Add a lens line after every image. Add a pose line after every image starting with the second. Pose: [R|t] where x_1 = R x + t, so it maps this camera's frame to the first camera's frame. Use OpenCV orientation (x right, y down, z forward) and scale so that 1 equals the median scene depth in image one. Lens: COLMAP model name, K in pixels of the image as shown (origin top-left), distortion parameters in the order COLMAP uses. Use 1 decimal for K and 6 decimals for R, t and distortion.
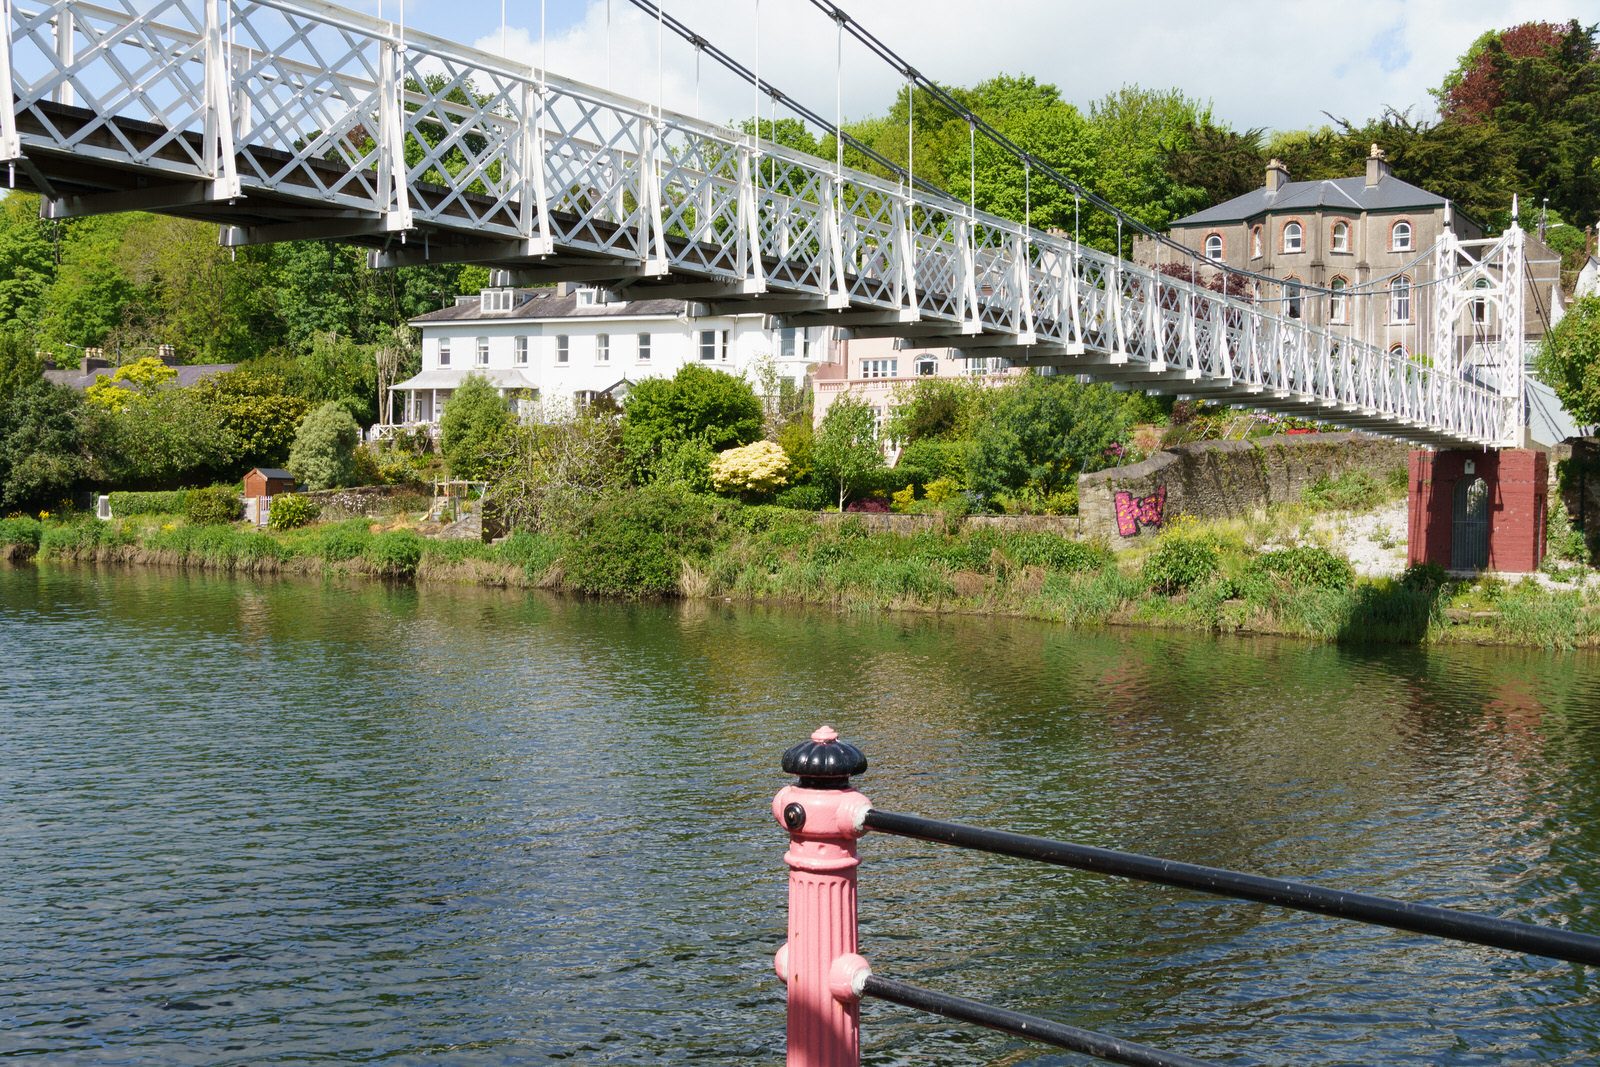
lens RADIAL K [[1719.7, 0, 795.8], [0, 1719.7, 510.7], [0, 0, 1]] dist [0.007121, 0.028386]
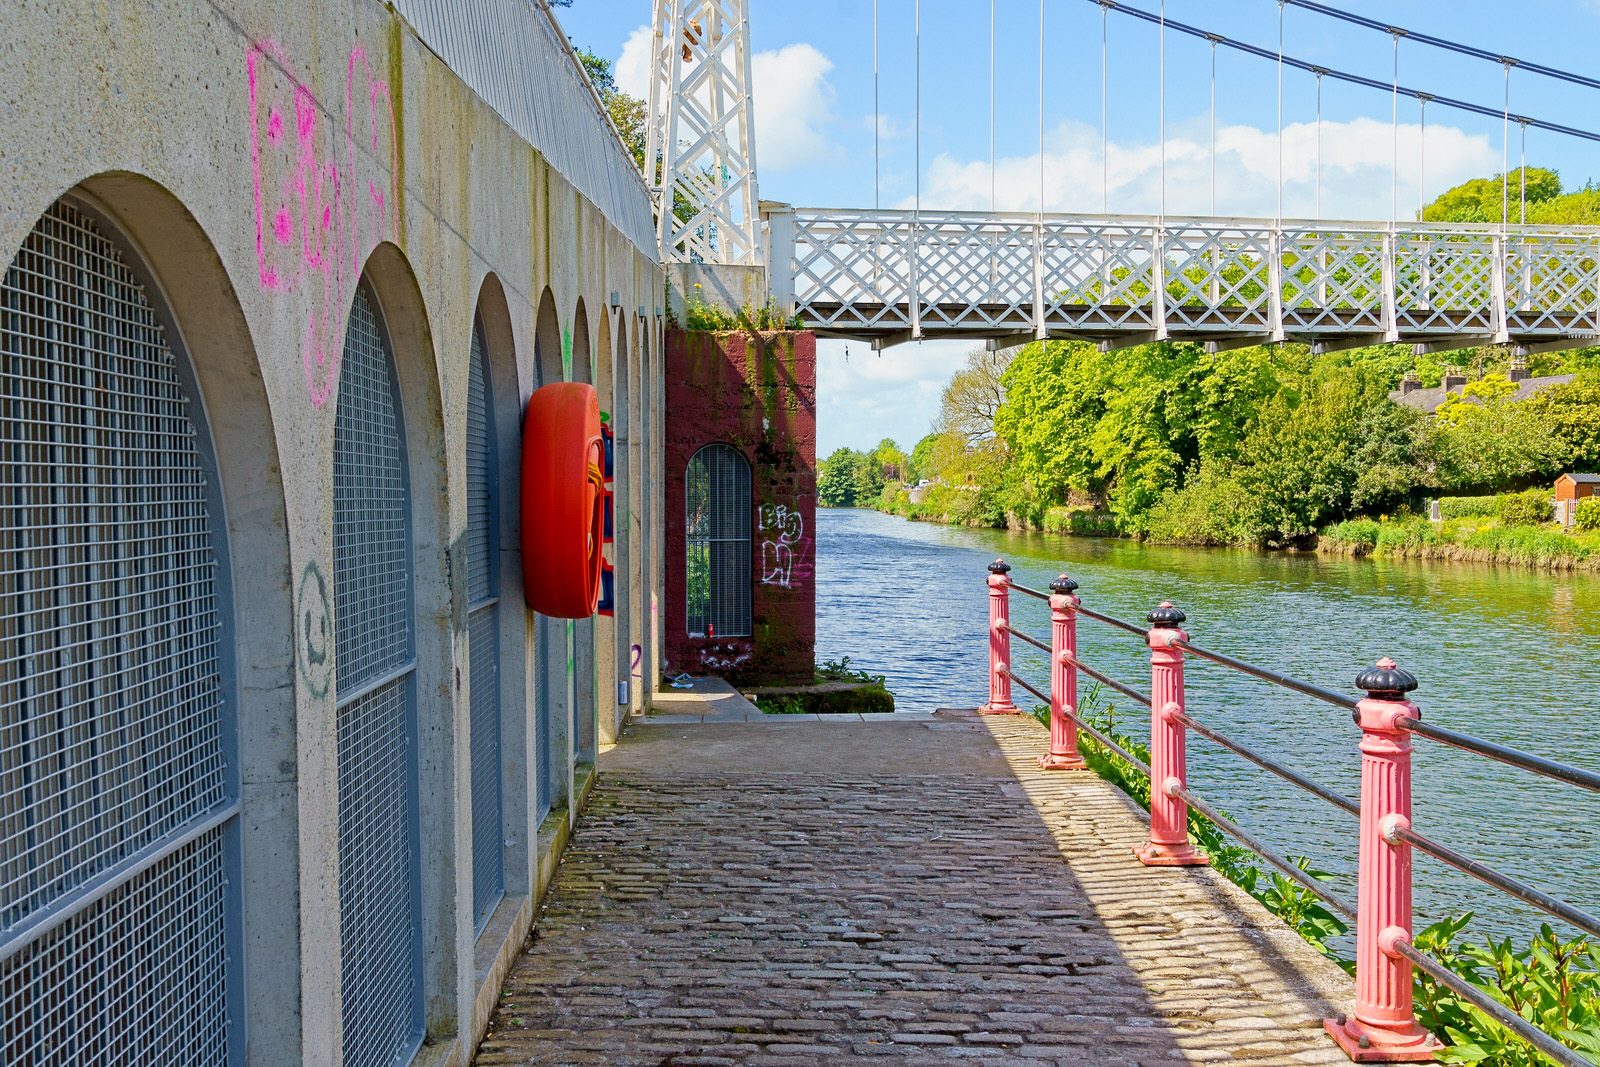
lens RADIAL K [[1670.9, 0, 803.2], [0, 1670.9, 550.6], [0, 0, 1]] dist [0.004917, 0.025712]
pose [[0.703411, 0.009694, -0.710717, 0.097849], [0.004896, 0.999817, 0.018483, 0.001987], [0.710766, -0.016481, 0.703235, -0.079703]]
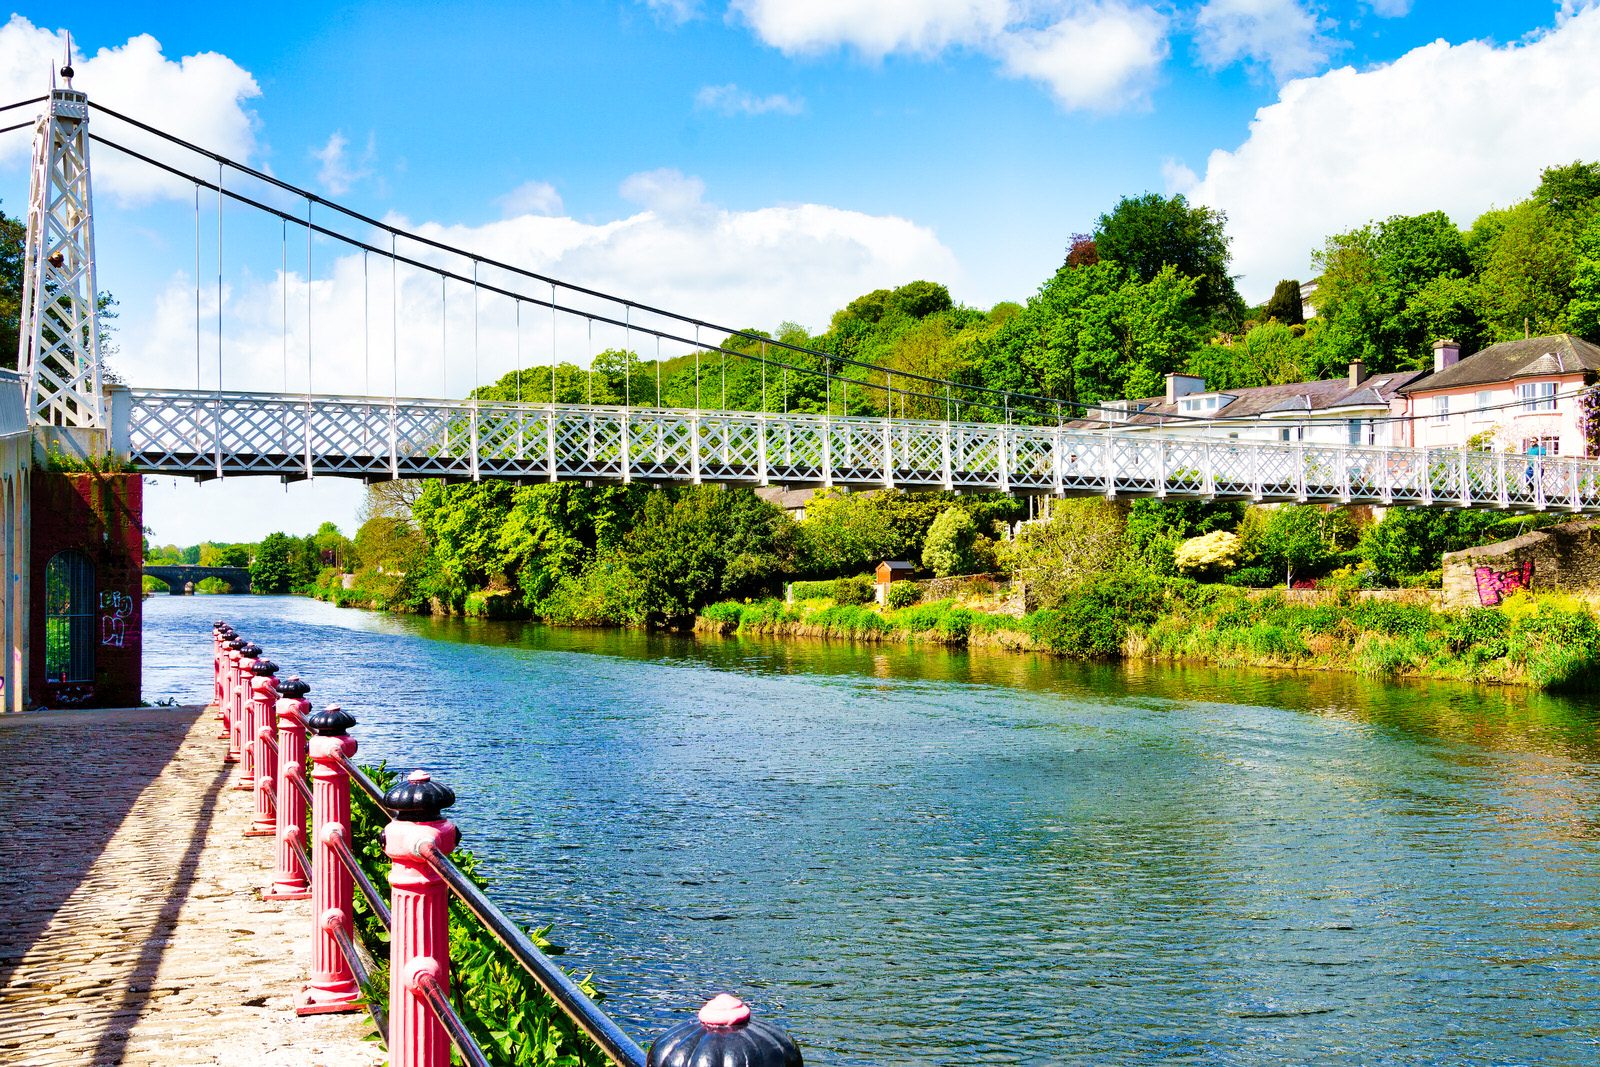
lens RADIAL K [[1713.0, 0, 801.1], [0, 1713.0, 556.2], [0, 0, 1]] dist [0.002493, 0.028119]
pose [[0.889493, -0.023522, -0.456344, 0.218487], [0.013268, 0.999583, -0.025662, 0.003636], [0.456757, 0.016771, 0.889434, -0.169091]]
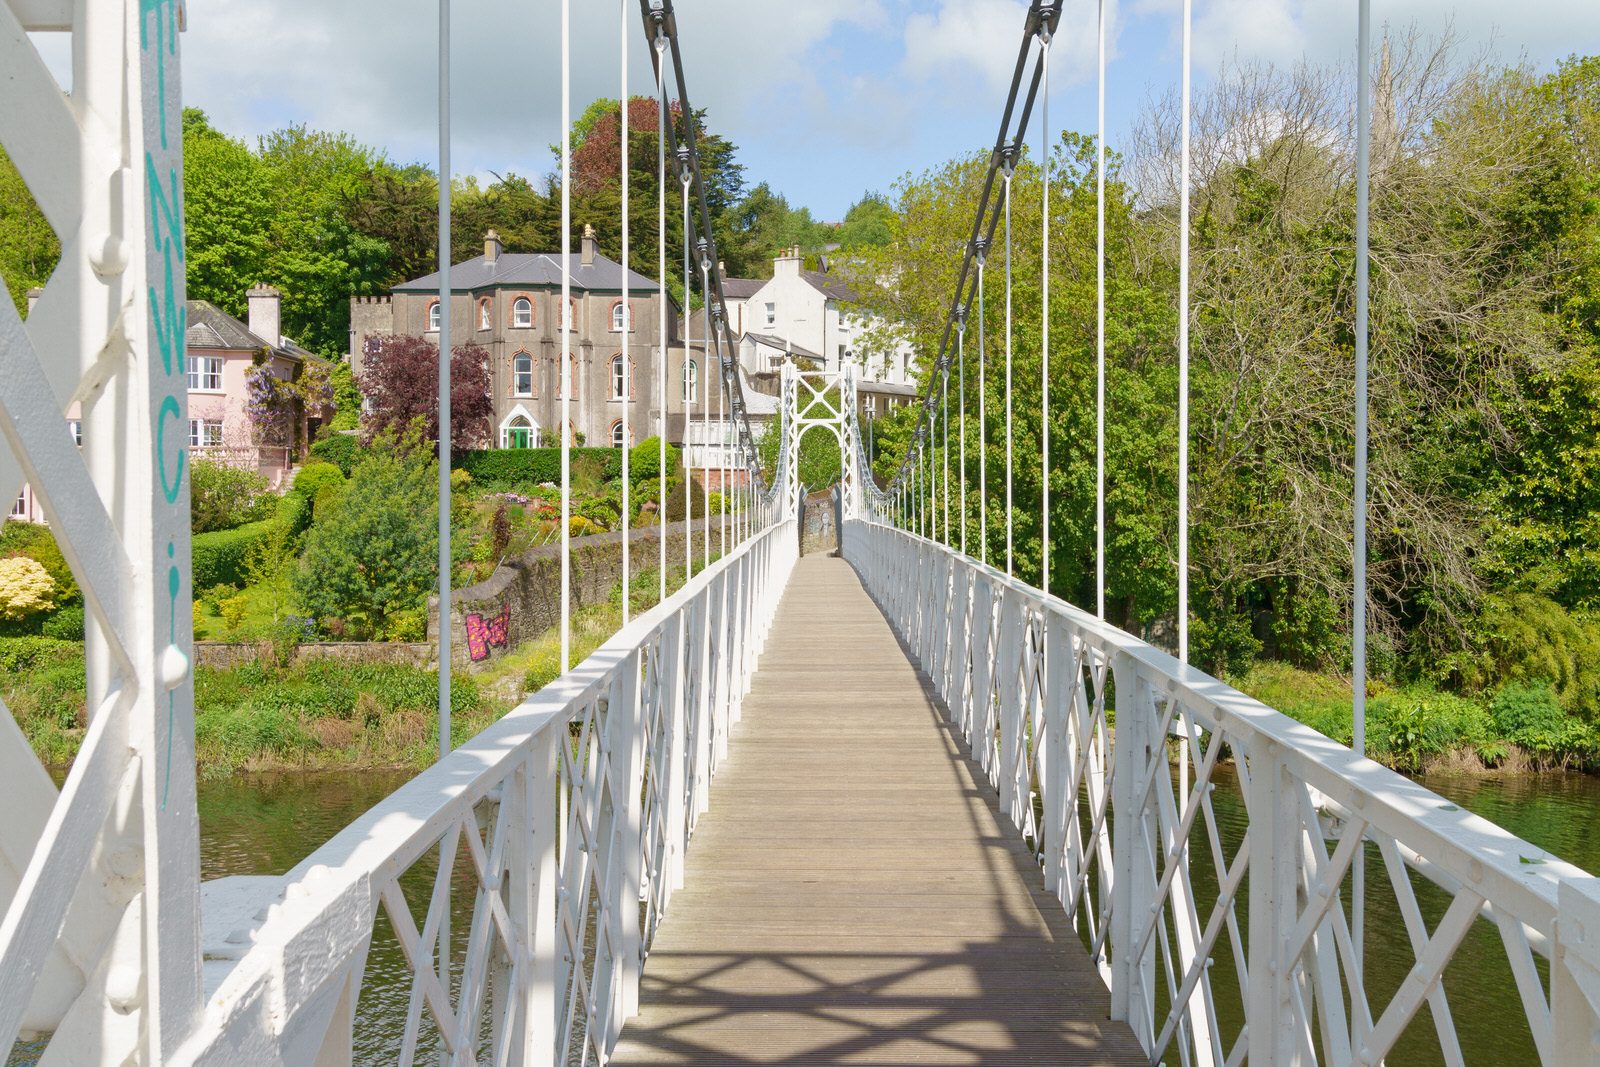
lens RADIAL K [[1692.2, 0, 797.9], [0, 1692.2, 475.1], [0, 0, 1]] dist [0.006420, 0.036358]
pose [[0.850676, -0.007897, 0.525631, -0.105588], [0.017434, 0.999761, -0.013195, -0.051197], [-0.525401, 0.020388, 0.850610, 0.075689]]
